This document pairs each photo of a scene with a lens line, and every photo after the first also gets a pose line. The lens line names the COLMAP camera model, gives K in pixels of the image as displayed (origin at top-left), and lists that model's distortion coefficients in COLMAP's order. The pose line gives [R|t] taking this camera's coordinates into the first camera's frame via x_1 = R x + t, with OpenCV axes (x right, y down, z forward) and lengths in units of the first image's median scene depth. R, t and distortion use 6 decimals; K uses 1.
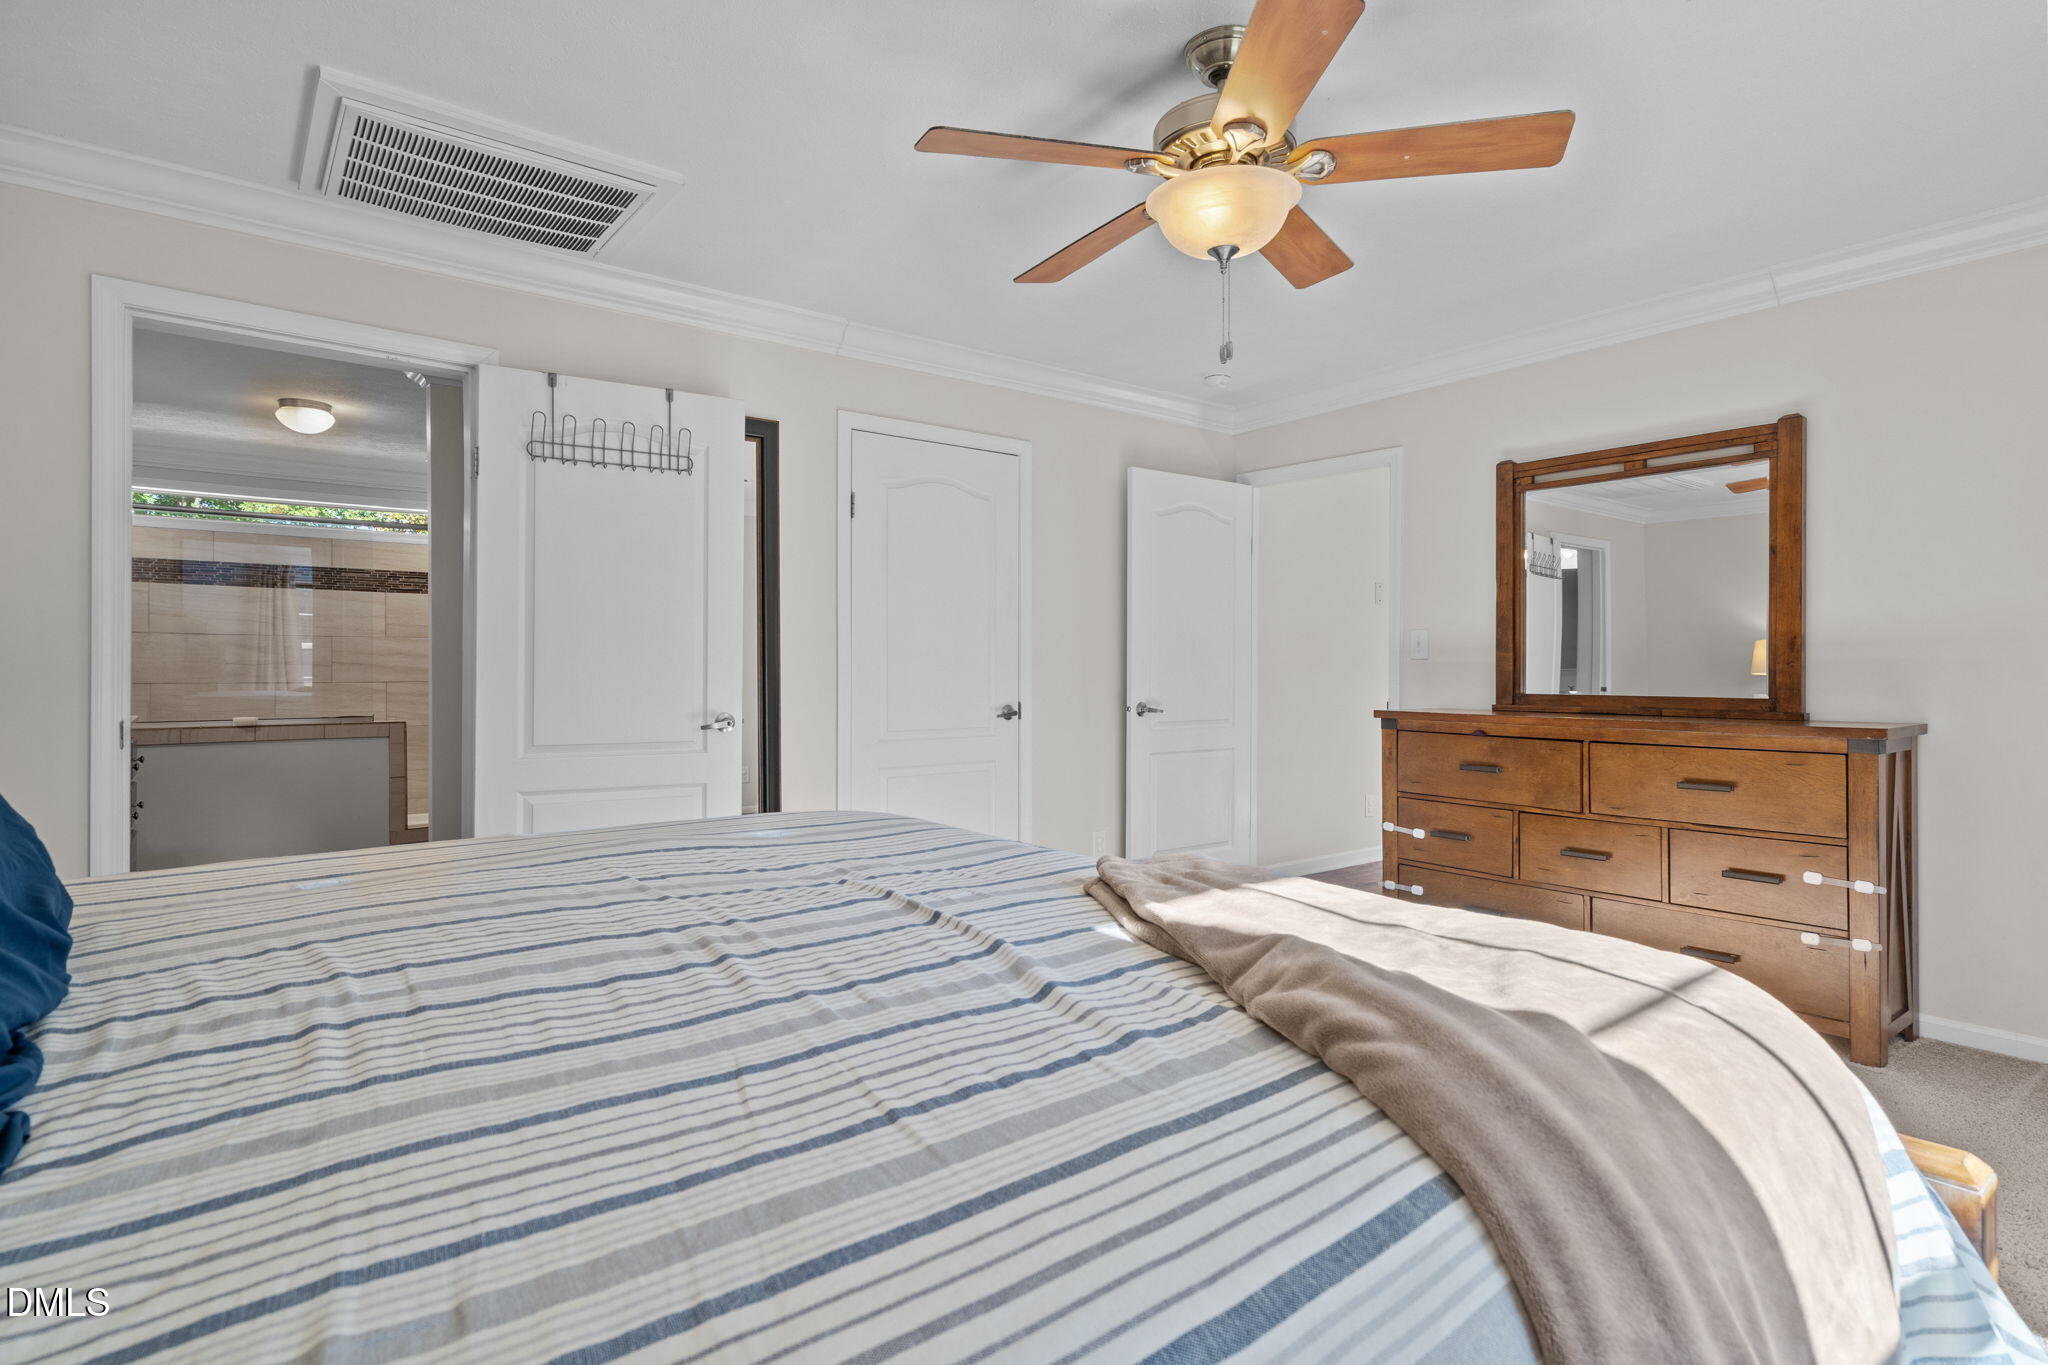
lens RADIAL K [[990.3, 0, 1019.9], [0, 990.3, 676.0], [0, 0, 1]] dist [-0.002119, -0.000606]
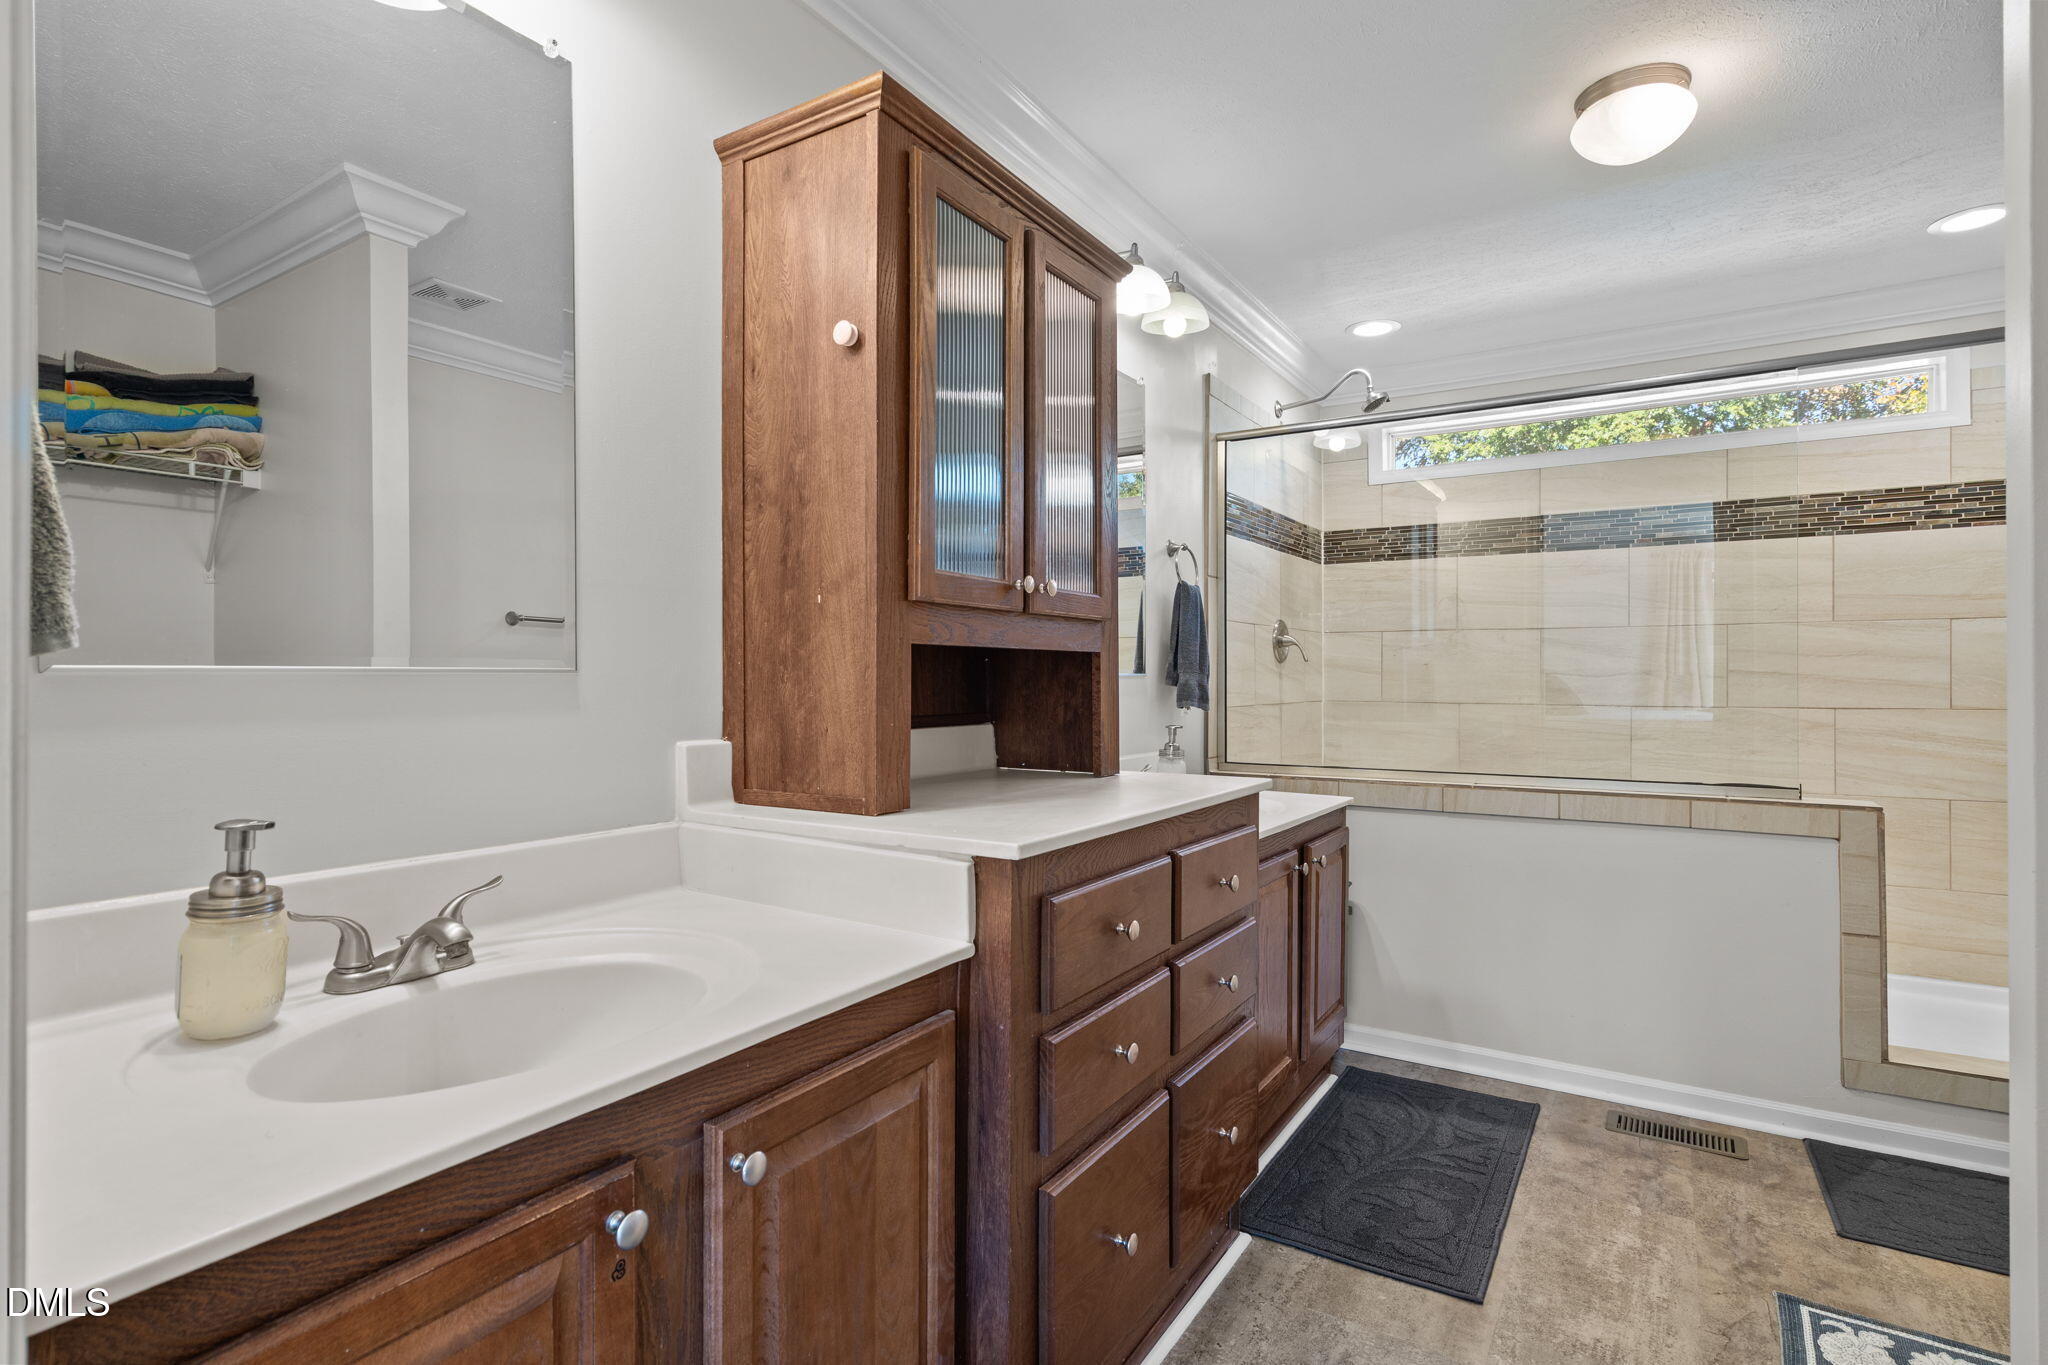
lens RADIAL K [[990.3, 0, 1019.9], [0, 990.3, 676.0], [0, 0, 1]] dist [-0.002119, -0.000606]
pose [[0.305230, -0.003317, -0.952273, -0.318170], [-0.002783, 0.999987, -0.004375, -0.008019], [0.952275, 0.003985, 0.305217, 0.498820]]
